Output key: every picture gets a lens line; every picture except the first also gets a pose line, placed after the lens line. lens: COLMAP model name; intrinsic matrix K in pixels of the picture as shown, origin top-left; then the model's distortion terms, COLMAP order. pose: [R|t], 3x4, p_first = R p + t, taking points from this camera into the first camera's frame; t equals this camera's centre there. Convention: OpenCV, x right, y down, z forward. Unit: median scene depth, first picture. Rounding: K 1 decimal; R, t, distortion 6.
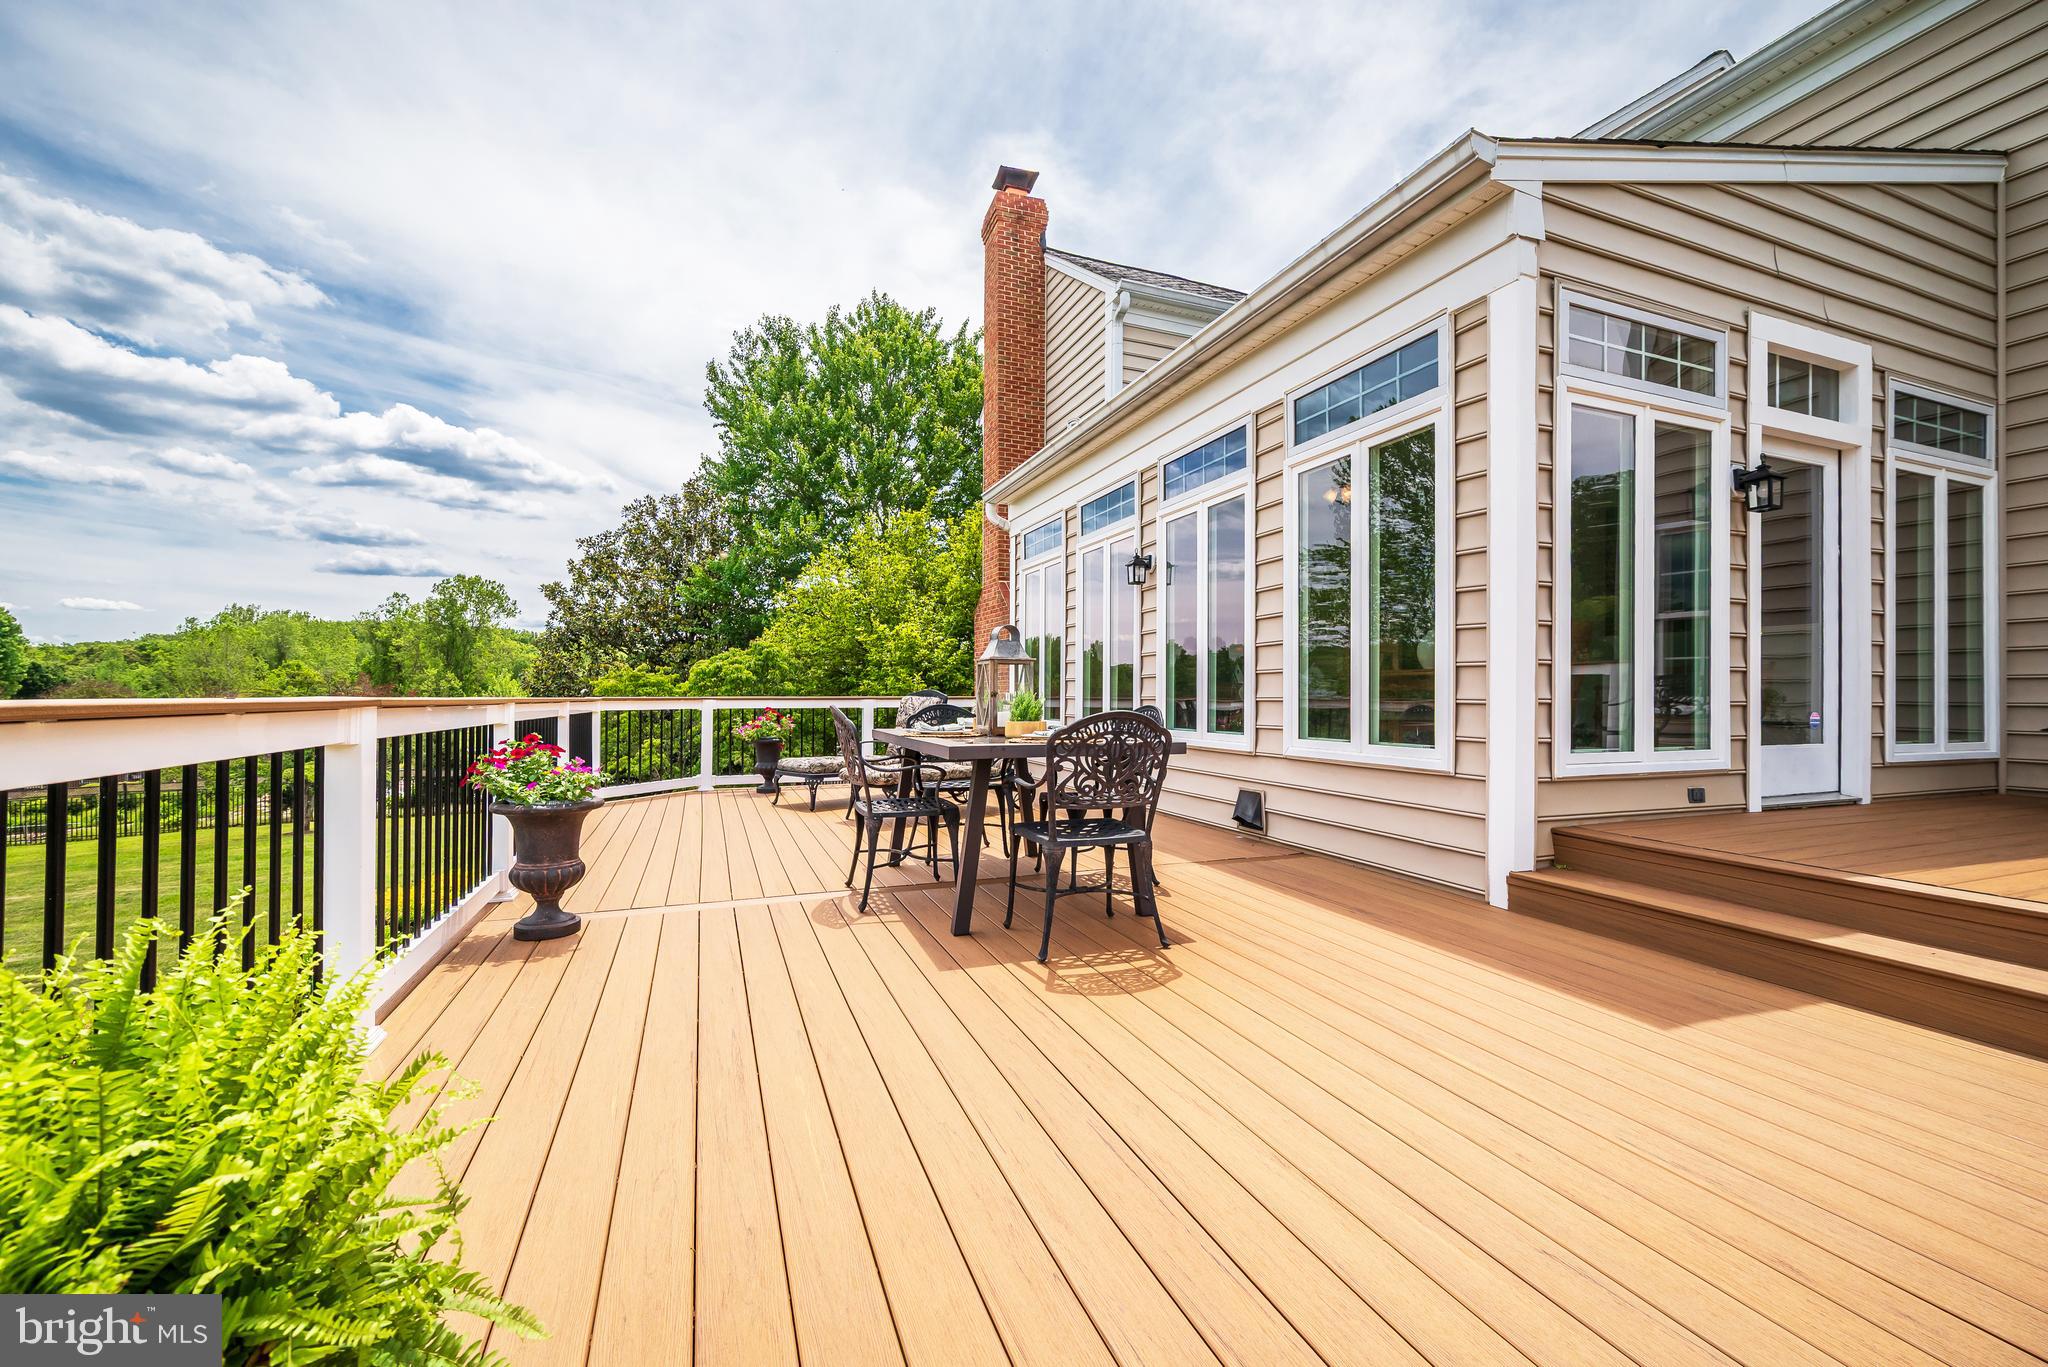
lens RADIAL K [[841.1, 0, 1033.1], [0, 841.1, 683.4], [0, 0, 1]] dist [-0.015231, 0.003172]
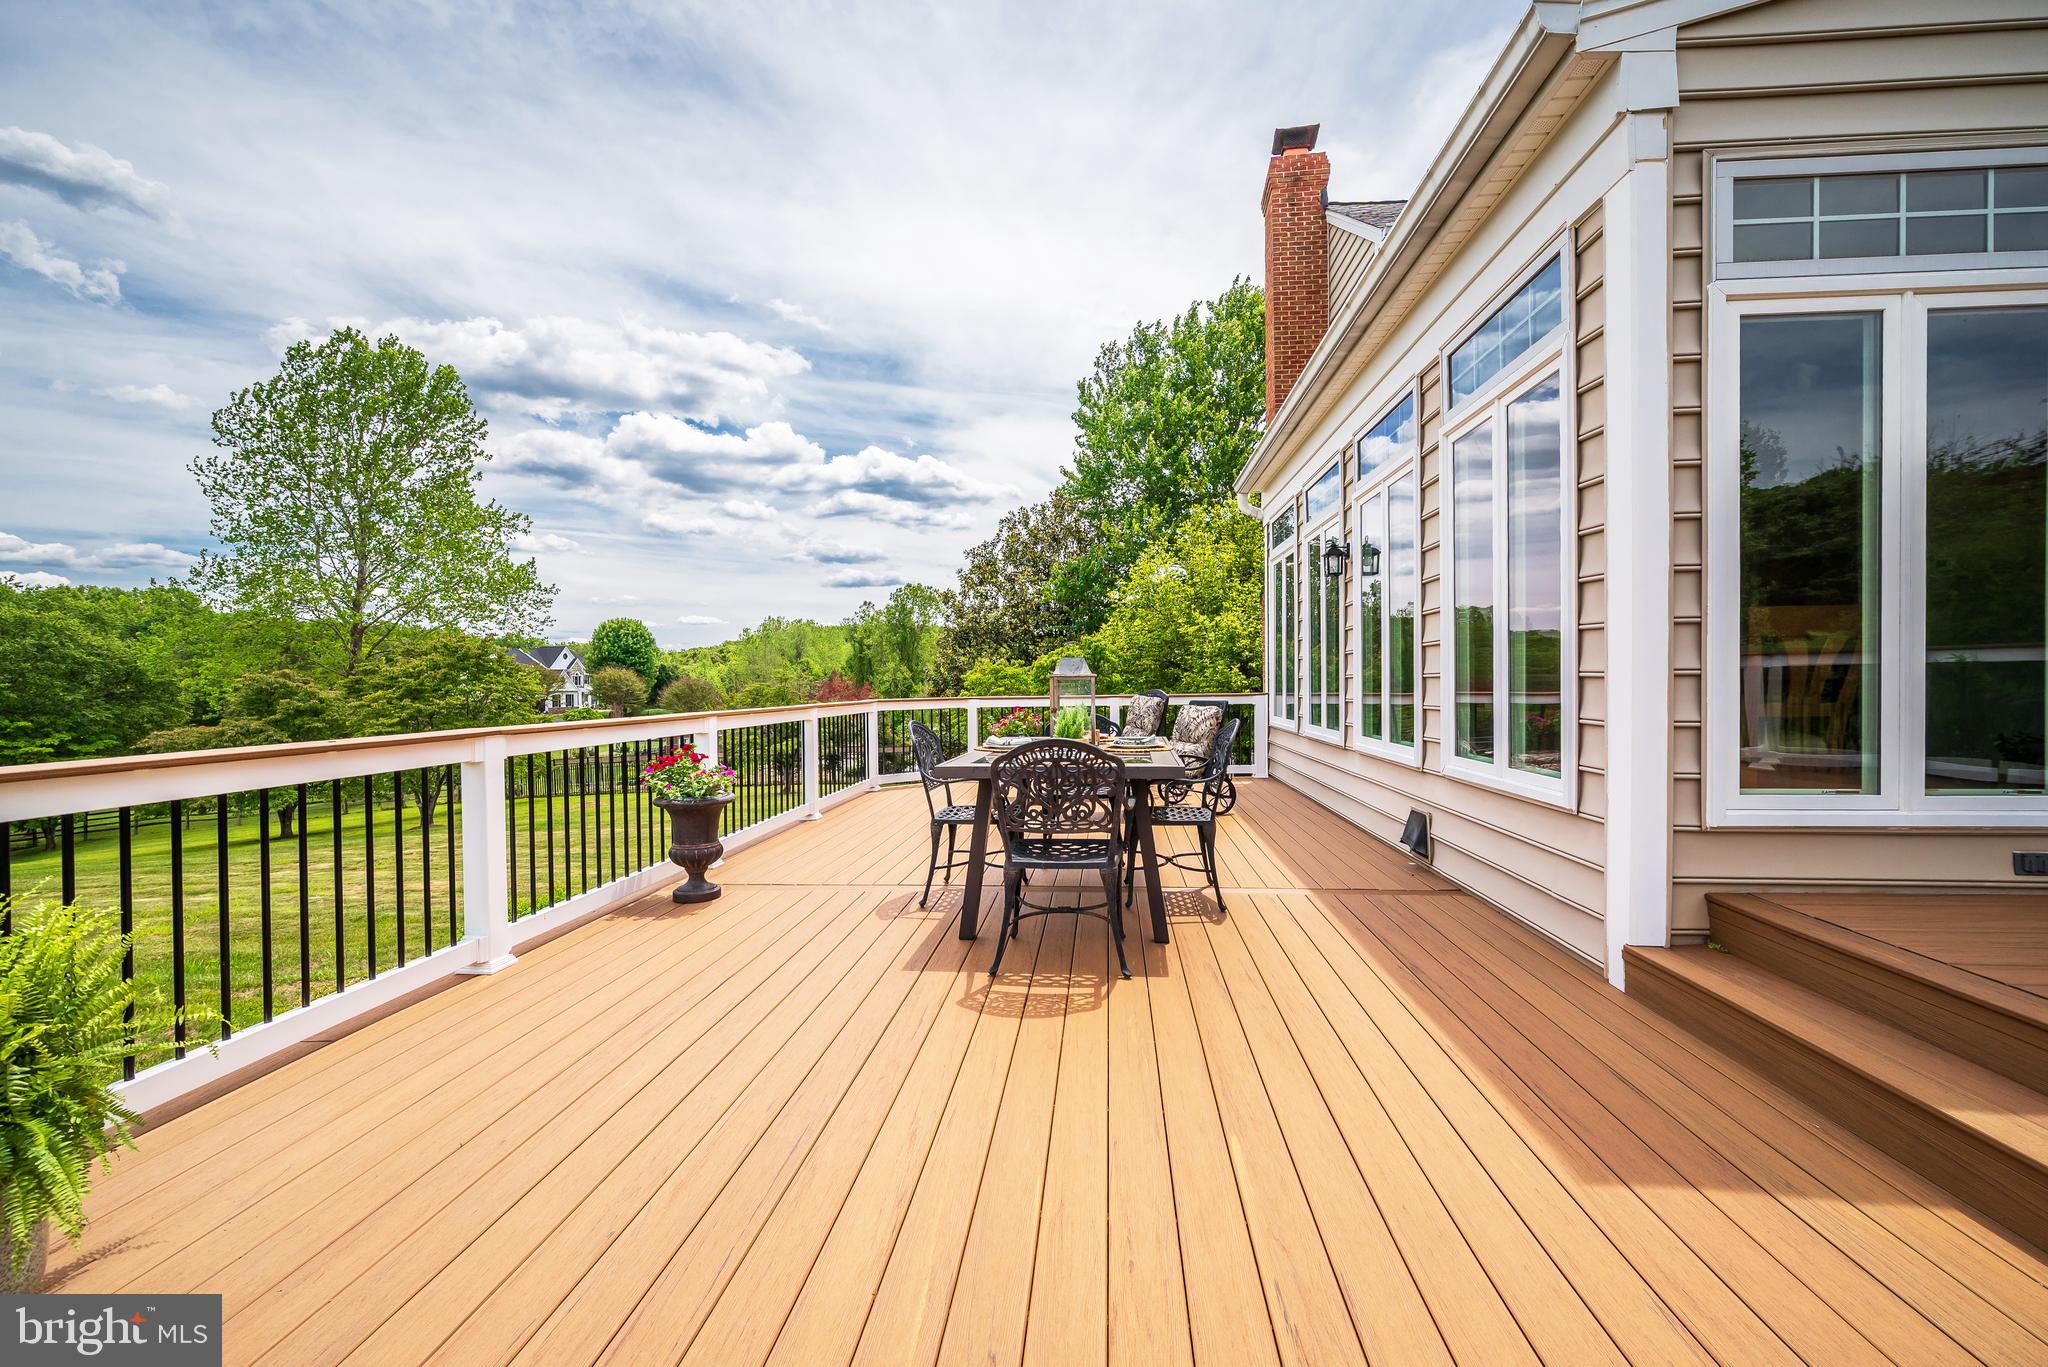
lens RADIAL K [[841.1, 0, 1042.2], [0, 841.1, 682.6], [0, 0, 1]] dist [-0.015231, 0.003172]
pose [[0.898118, -0.010559, -0.439628, 0.090730], [0.018676, 0.999726, 0.014142, -0.008059], [0.439358, -0.020911, 0.898069, 0.015868]]
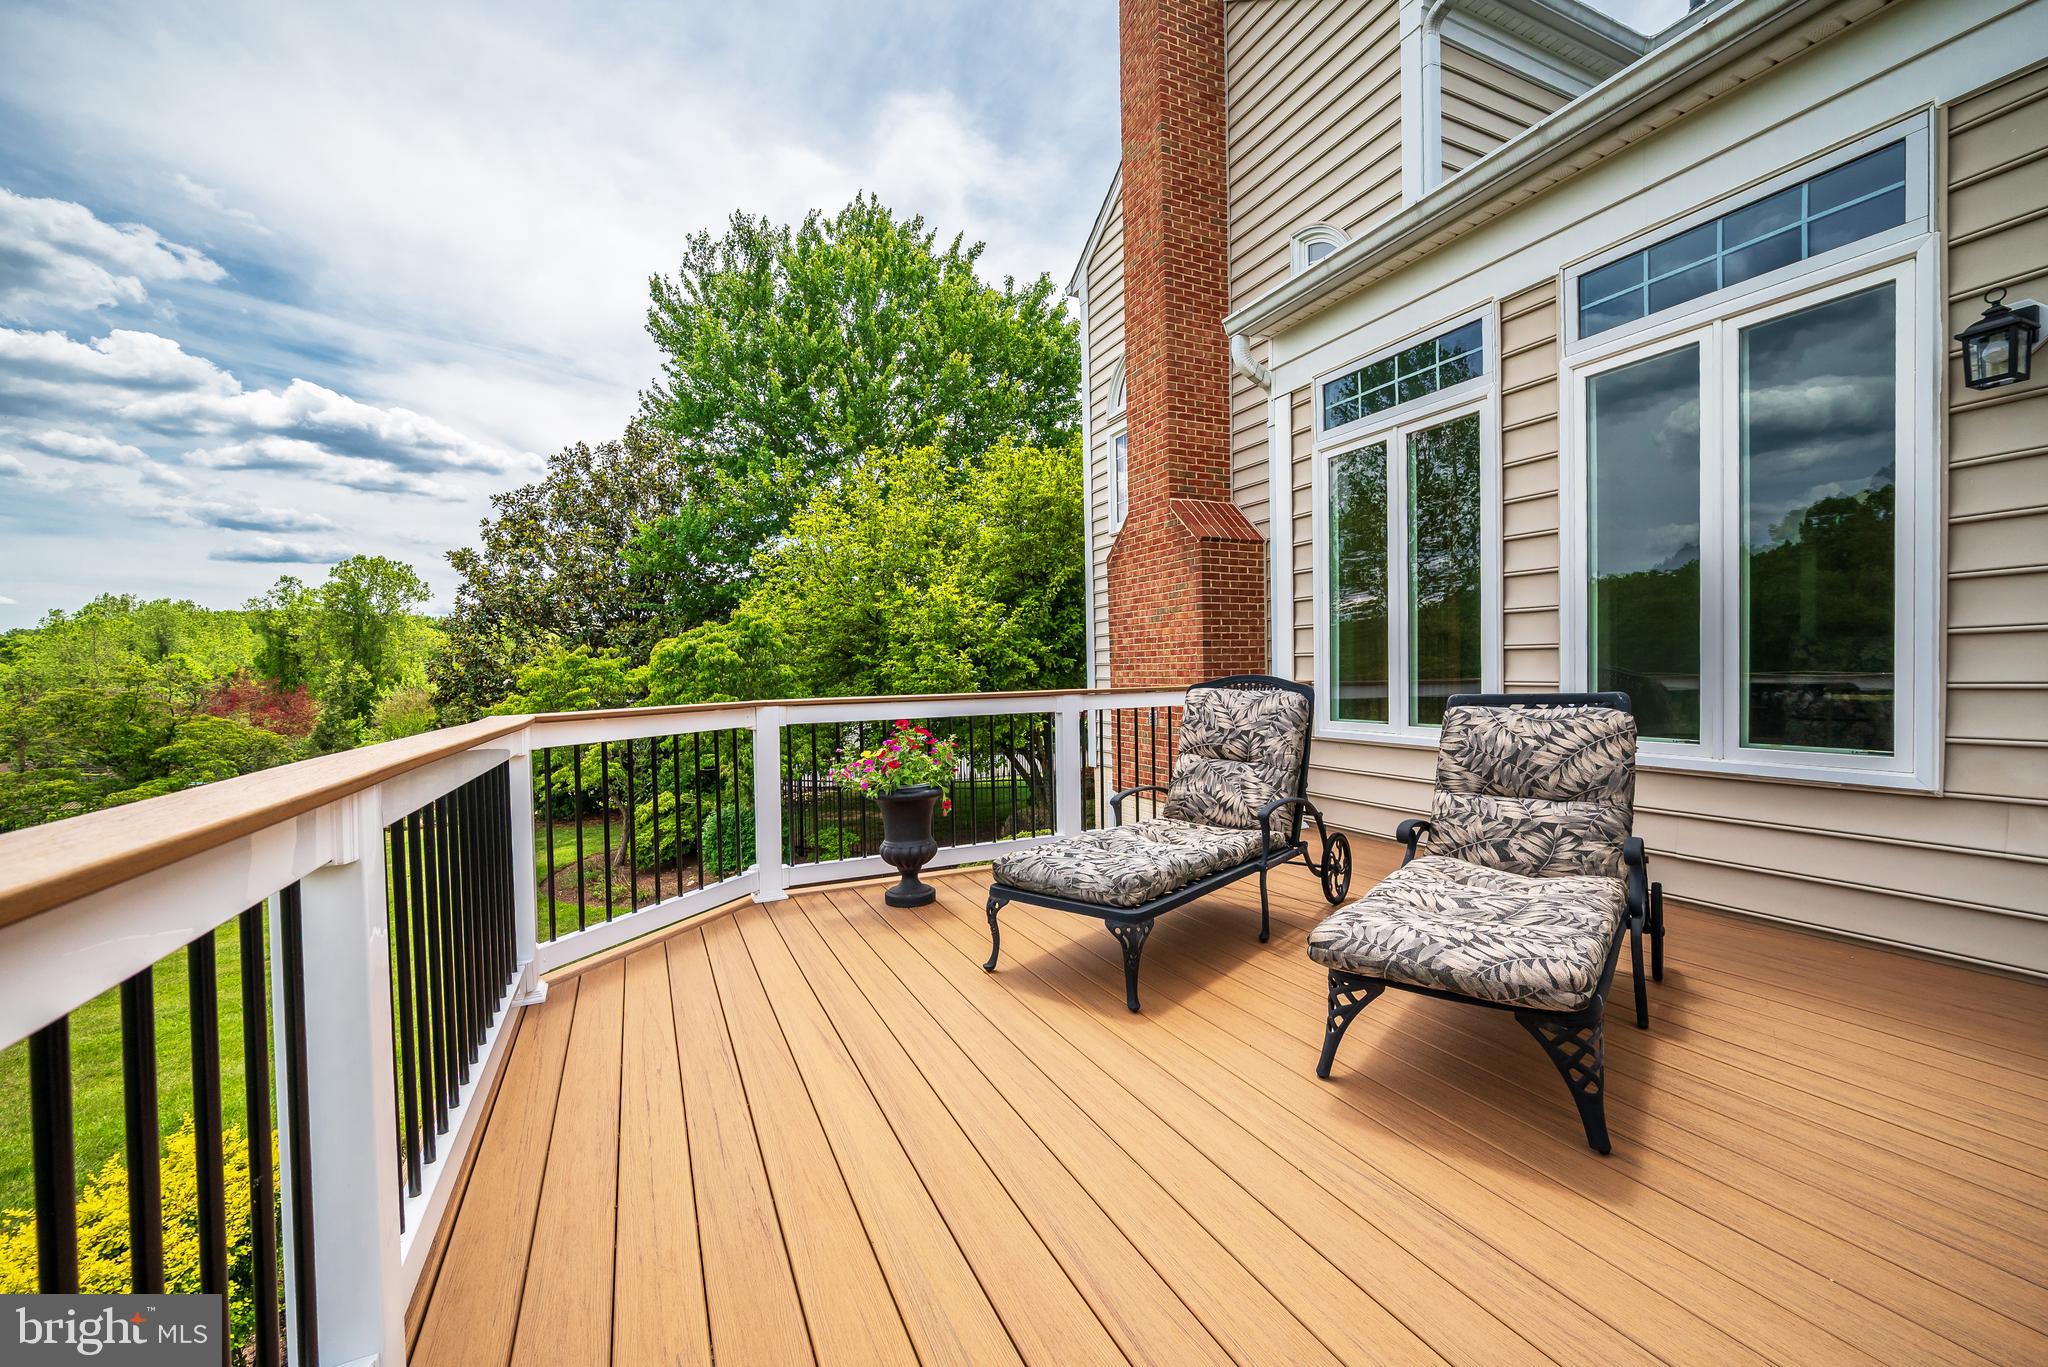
lens RADIAL K [[841.1, 0, 1017.7], [0, 841.1, 670.6], [0, 0, 1]] dist [-0.015231, 0.003172]
pose [[0.998498, -0.020199, 0.050933, -0.127647], [0.019802, 0.999770, 0.008285, 0.000821], [-0.051089, -0.007264, 0.998668, 0.260202]]
